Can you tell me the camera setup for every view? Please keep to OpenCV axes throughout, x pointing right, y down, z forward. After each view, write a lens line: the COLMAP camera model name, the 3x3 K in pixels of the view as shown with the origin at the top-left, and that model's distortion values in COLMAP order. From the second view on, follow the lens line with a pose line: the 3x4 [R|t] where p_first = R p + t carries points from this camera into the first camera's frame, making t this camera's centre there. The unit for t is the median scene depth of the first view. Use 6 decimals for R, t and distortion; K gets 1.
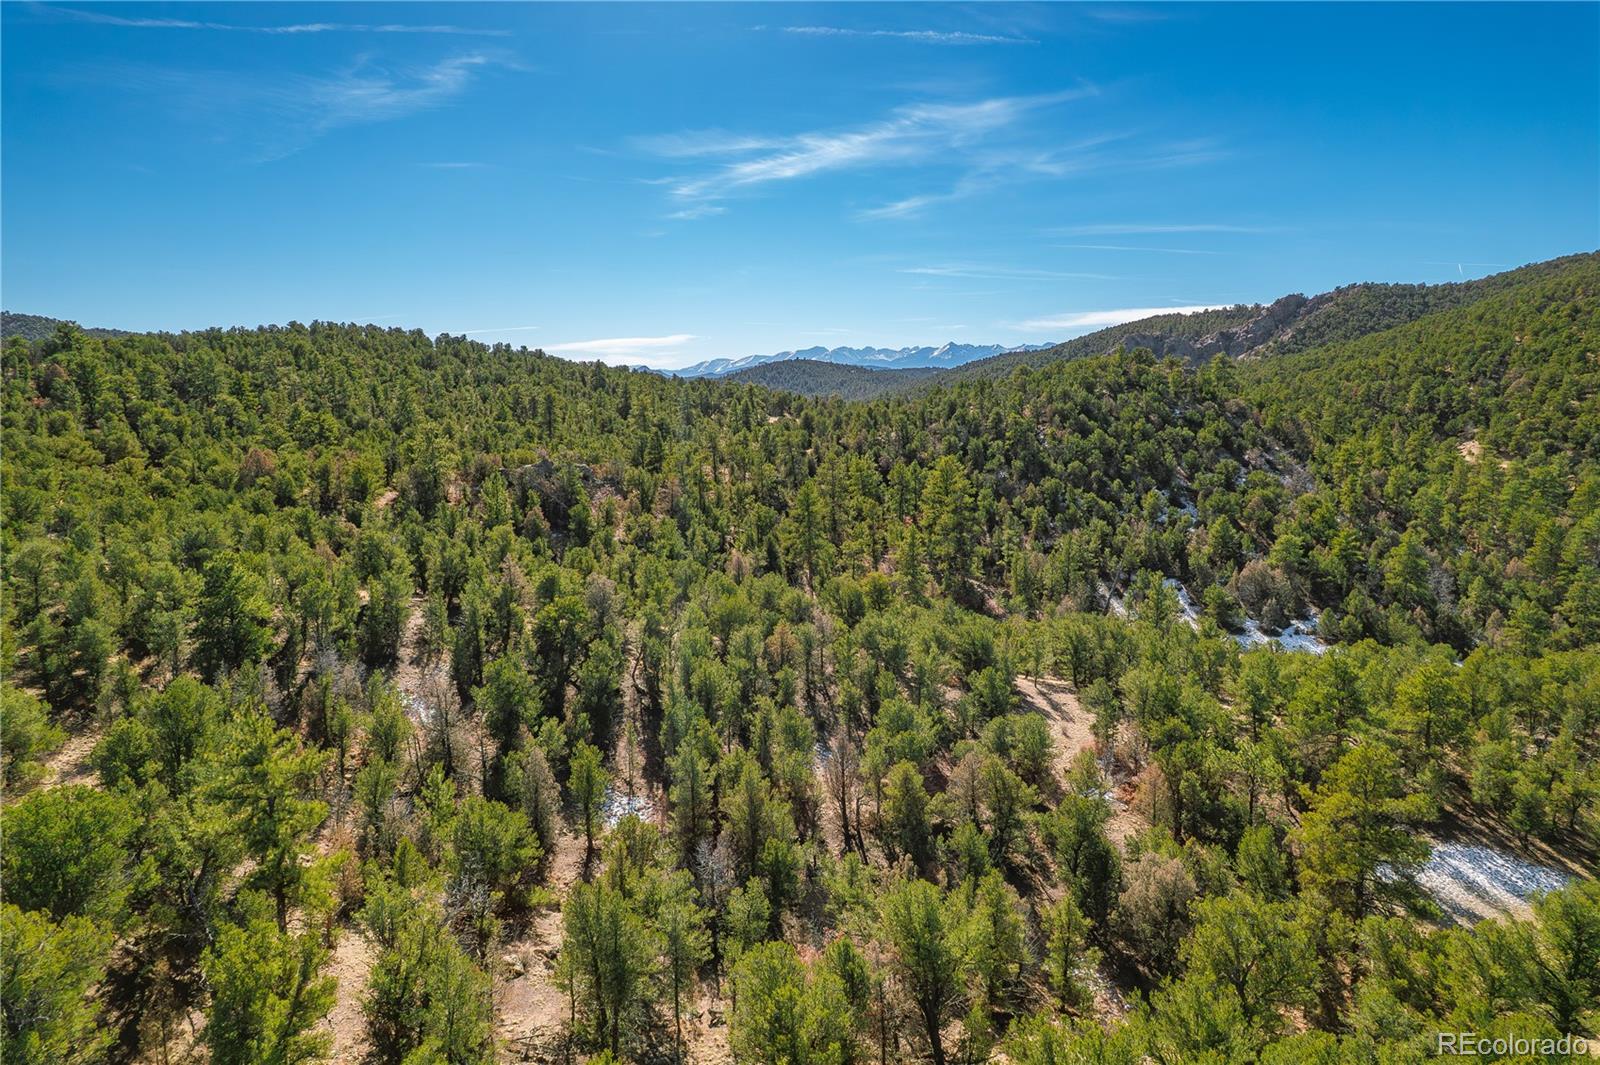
lens RADIAL K [[1046.2, 0, 791.1], [0, 1046.2, 533.4], [0, 0, 1]] dist [-0.036409, 0.072595]
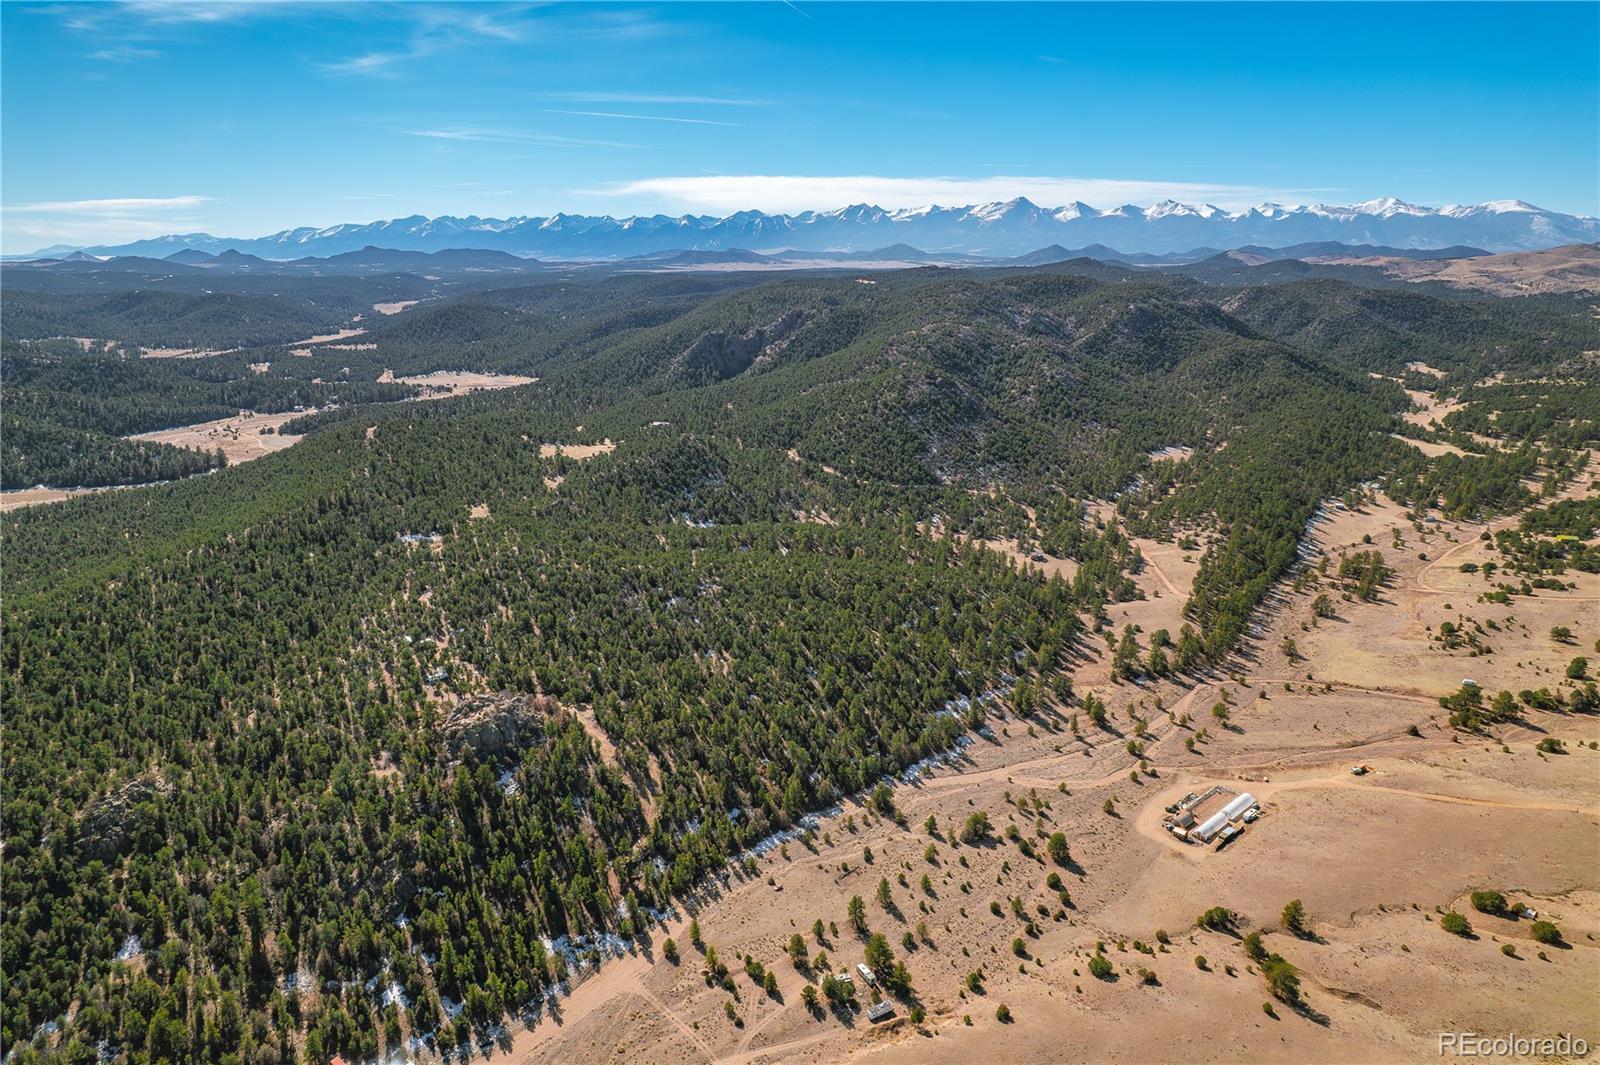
lens RADIAL K [[1046.2, 0, 791.1], [0, 1046.2, 533.4], [0, 0, 1]] dist [-0.036409, 0.072595]
pose [[0.935917, -0.079004, 0.343246, -0.675922], [0.037399, 0.991301, 0.126190, -0.365761], [-0.350230, -0.105266, 0.930730, -2.952610]]
